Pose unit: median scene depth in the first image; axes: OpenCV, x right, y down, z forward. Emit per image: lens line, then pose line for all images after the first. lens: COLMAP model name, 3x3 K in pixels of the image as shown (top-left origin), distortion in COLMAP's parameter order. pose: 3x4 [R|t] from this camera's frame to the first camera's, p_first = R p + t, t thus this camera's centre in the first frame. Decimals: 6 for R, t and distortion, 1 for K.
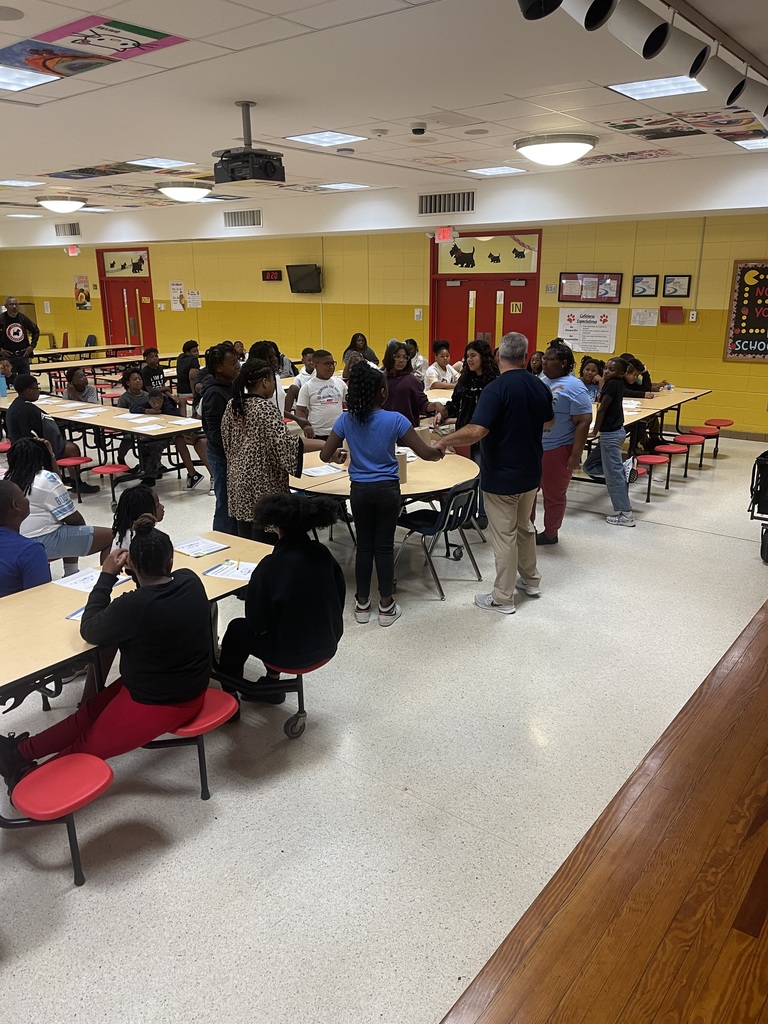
lens RADIAL K [[770.8, 0, 385.8], [0, 770.8, 509.5], [0, 0, 1]] dist [0.041148, -0.035732]
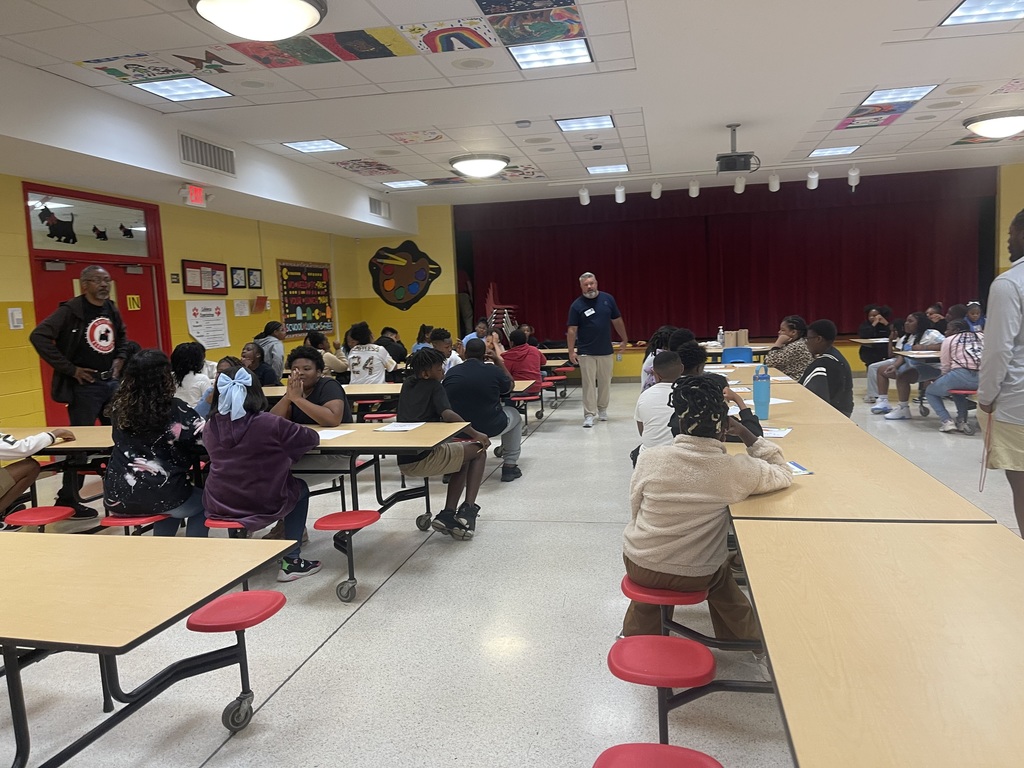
lens RADIAL K [[770.8, 0, 511.4], [0, 770.8, 385.3], [0, 0, 1]] dist [0.041148, -0.035732]
pose [[-0.440796, -0.074330, 0.894524, -0.783971], [0.297294, 0.928228, 0.223629, -0.298635], [-0.846944, 0.364512, -0.387061, 1.223480]]
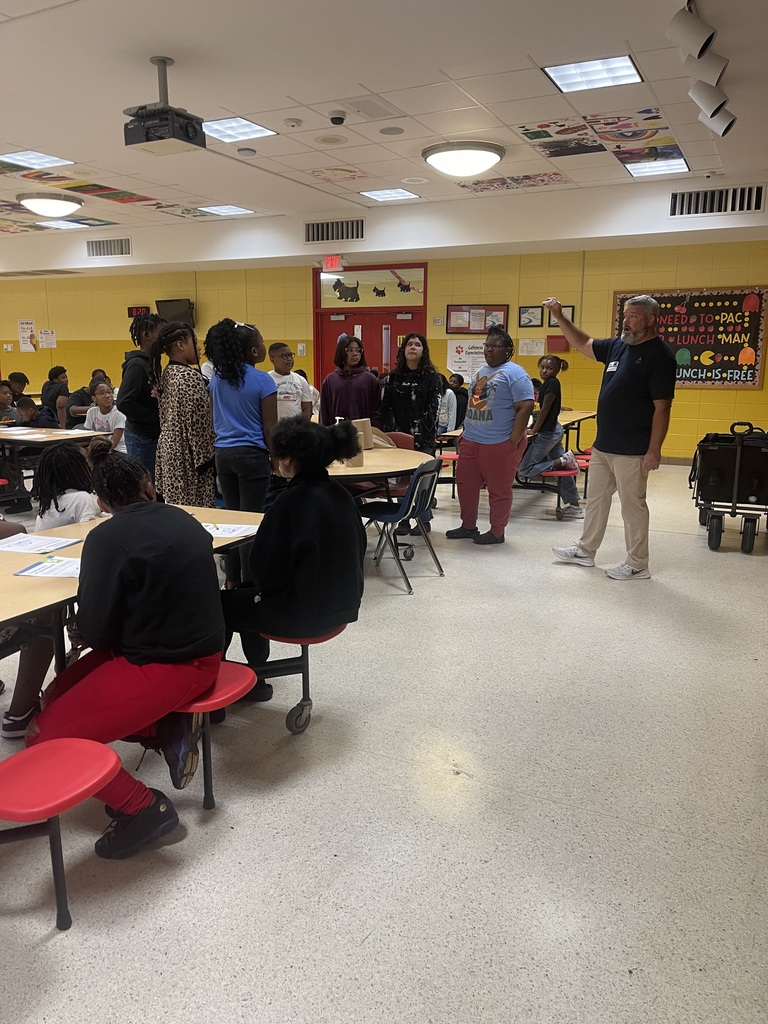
lens RADIAL K [[770.8, 0, 381.4], [0, 770.8, 513.5], [0, 0, 1]] dist [0.041148, -0.035732]
pose [[0.980777, -0.027196, 0.193229, -0.069045], [0.044475, 0.995332, -0.085656, 0.053147], [-0.189997, 0.092604, 0.977408, 0.066516]]
